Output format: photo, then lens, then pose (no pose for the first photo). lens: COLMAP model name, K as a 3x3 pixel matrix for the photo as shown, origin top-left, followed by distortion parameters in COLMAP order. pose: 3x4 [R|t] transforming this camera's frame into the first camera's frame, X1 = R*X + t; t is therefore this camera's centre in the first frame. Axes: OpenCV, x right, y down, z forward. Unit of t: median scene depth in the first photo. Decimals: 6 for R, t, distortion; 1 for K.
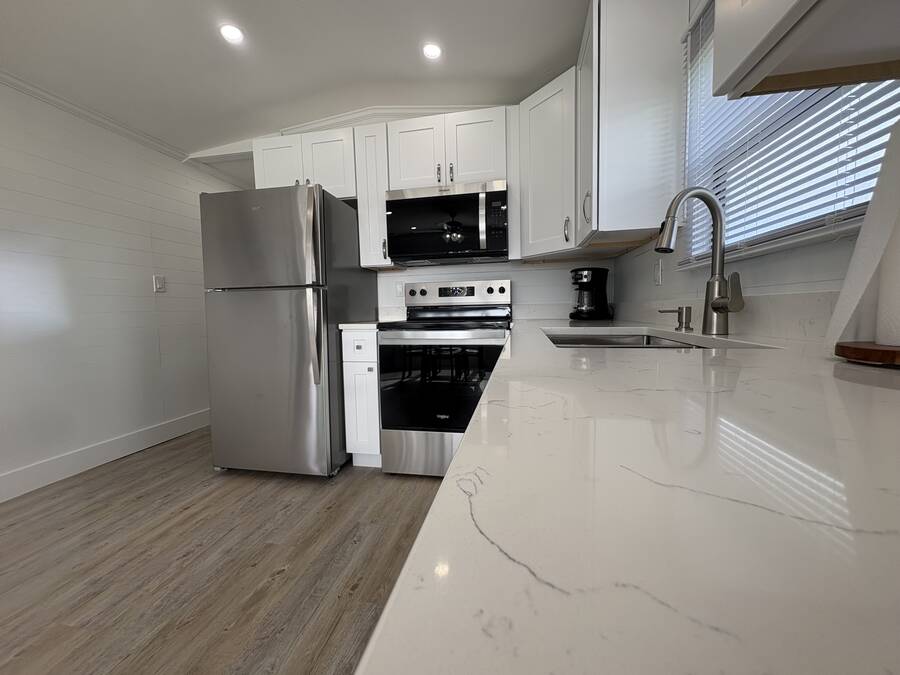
lens RADIAL K [[358.1, 0, 448.1], [0, 358.1, 331.1], [0, 0, 1]] dist [0.000149, 0.000014]
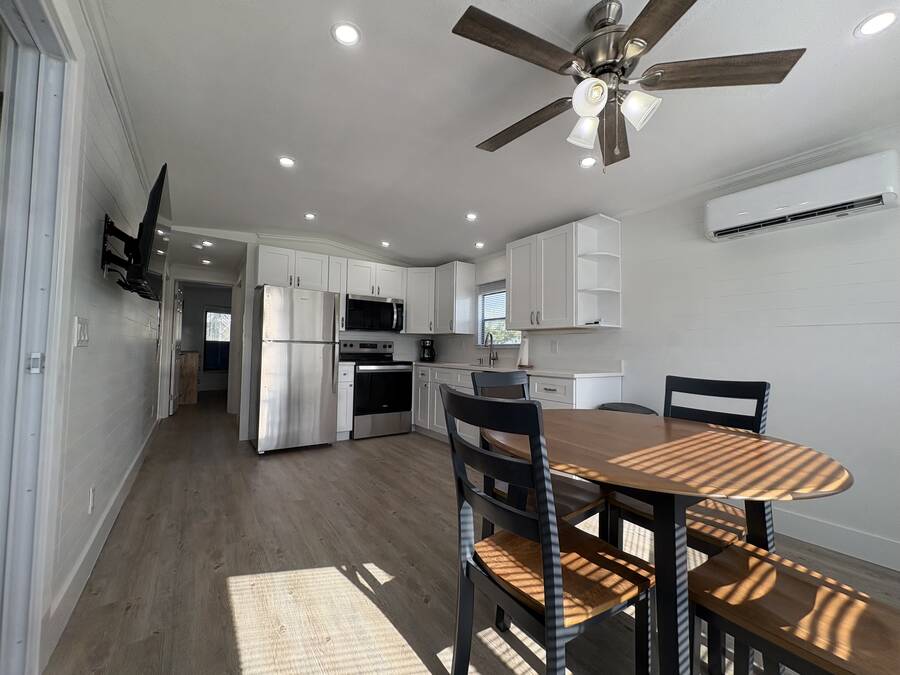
lens RADIAL K [[353.9, 0, 450.0], [0, 353.9, 337.5], [0, 0, 1]] dist [0.001068, 0.000101]
pose [[0.685470, 0.060471, 0.725586, -1.254847], [0.010212, 0.995649, -0.092626, 0.030596], [-0.728029, 0.070902, 0.681869, -0.722105]]
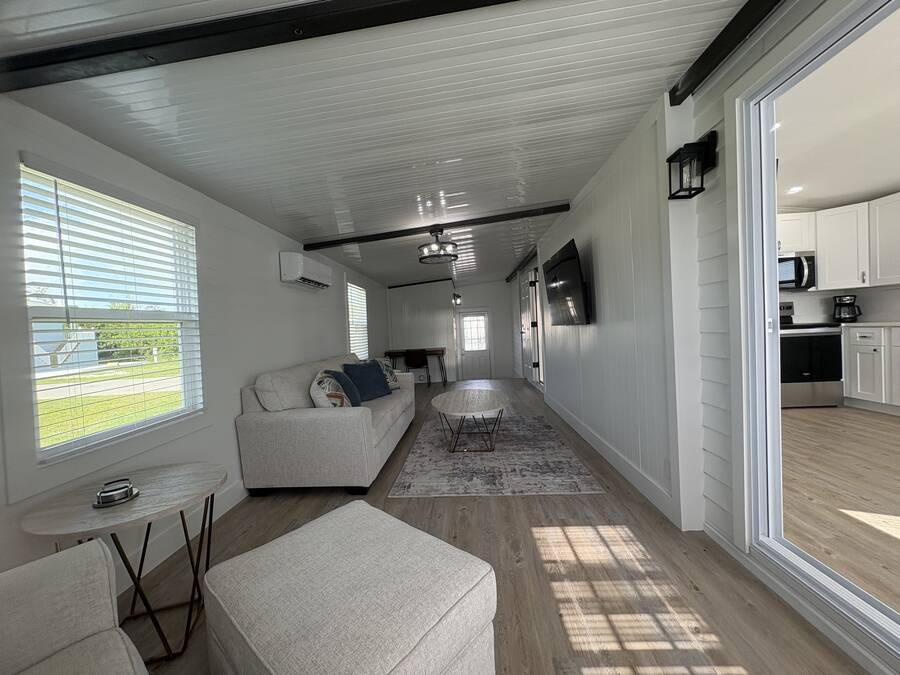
lens RADIAL K [[353.9, 0, 450.0], [0, 353.9, 337.5], [0, 0, 1]] dist [0.001068, 0.000101]
pose [[0.988430, -0.030885, 0.148498, -2.073515], [0.036147, 0.998806, -0.032868, 0.037308], [-0.147305, 0.037855, 0.988366, -0.564367]]
